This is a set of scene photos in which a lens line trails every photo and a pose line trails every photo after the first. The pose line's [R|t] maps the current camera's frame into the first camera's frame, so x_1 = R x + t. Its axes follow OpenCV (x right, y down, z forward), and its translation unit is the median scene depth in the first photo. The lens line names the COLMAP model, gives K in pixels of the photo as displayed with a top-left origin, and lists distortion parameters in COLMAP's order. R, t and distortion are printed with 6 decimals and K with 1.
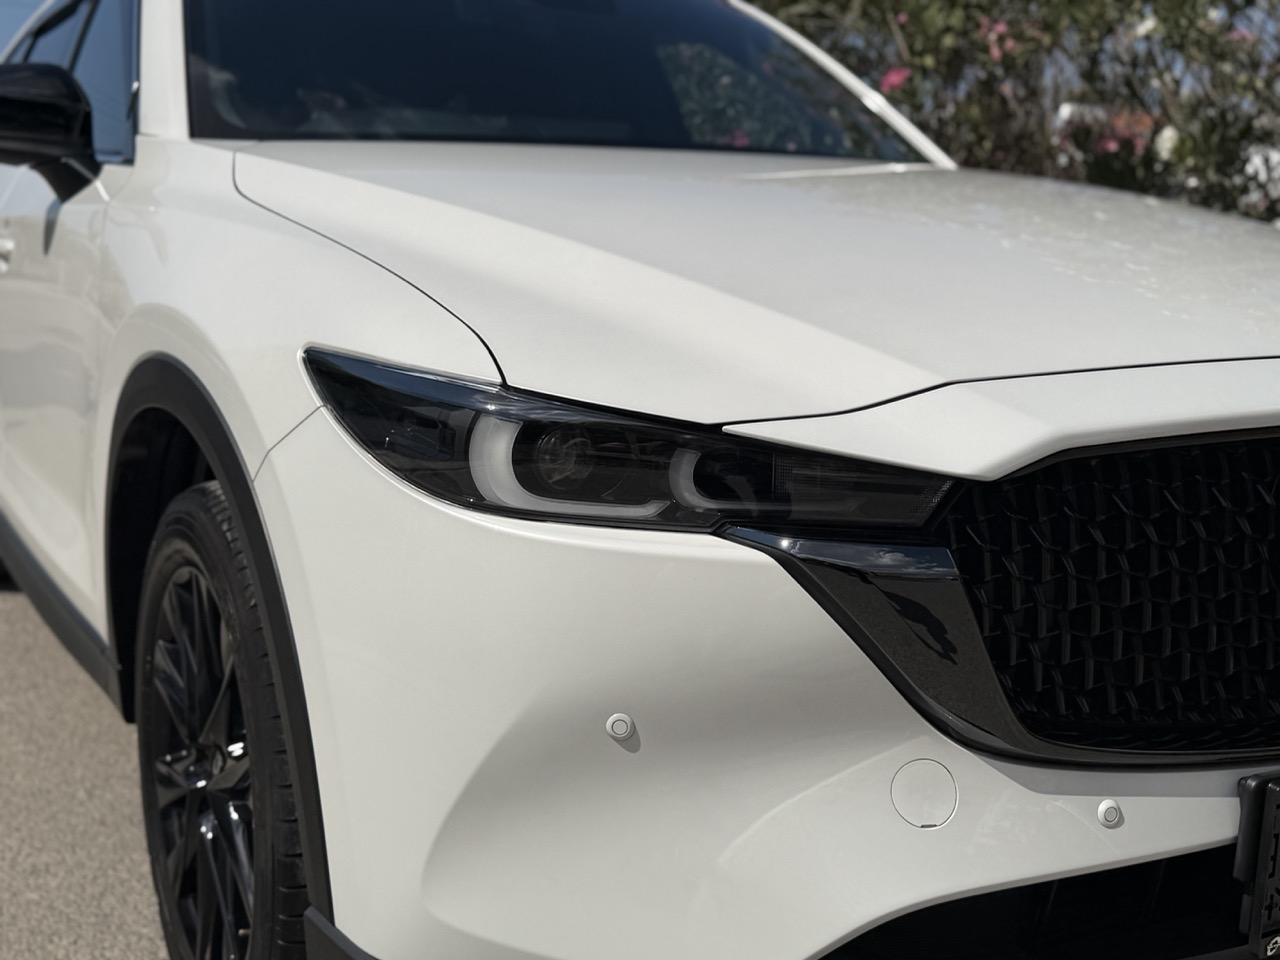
lens RADIAL K [[1494.8, 0, 640.0], [0, 1494.8, 480.0], [0, 0, 1]] dist [0.025907, -0.011168]
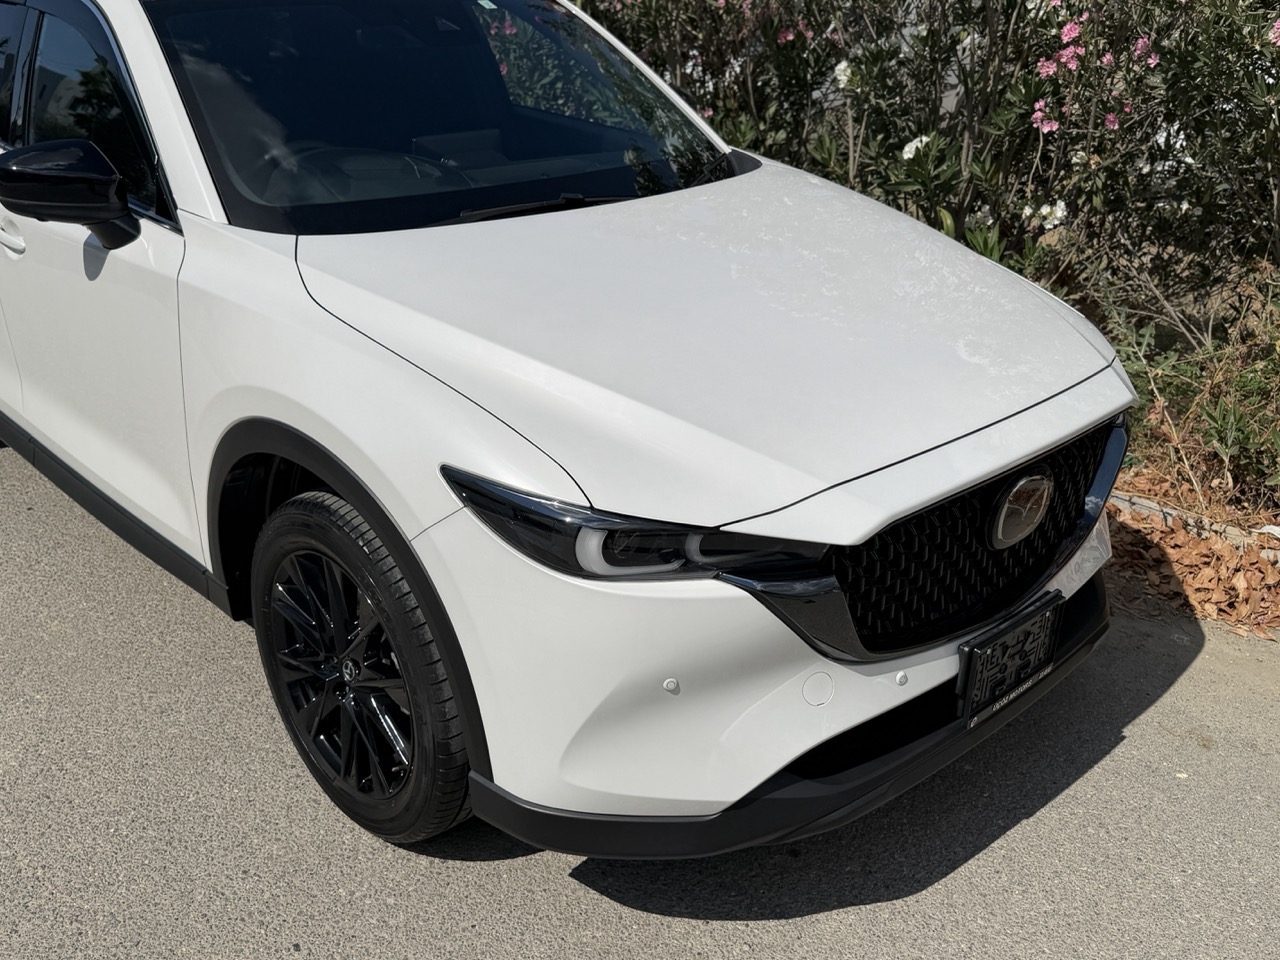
lens RADIAL K [[1241.0, 0, 640.0], [0, 1241.0, 480.0], [0, 0, 1]] dist [-0.004532, -0.001531]
pose [[0.970551, -0.103069, 0.217732, -0.348555], [0.043395, 0.963864, 0.262835, -0.474106], [-0.236954, -0.245646, 0.939952, -0.379125]]
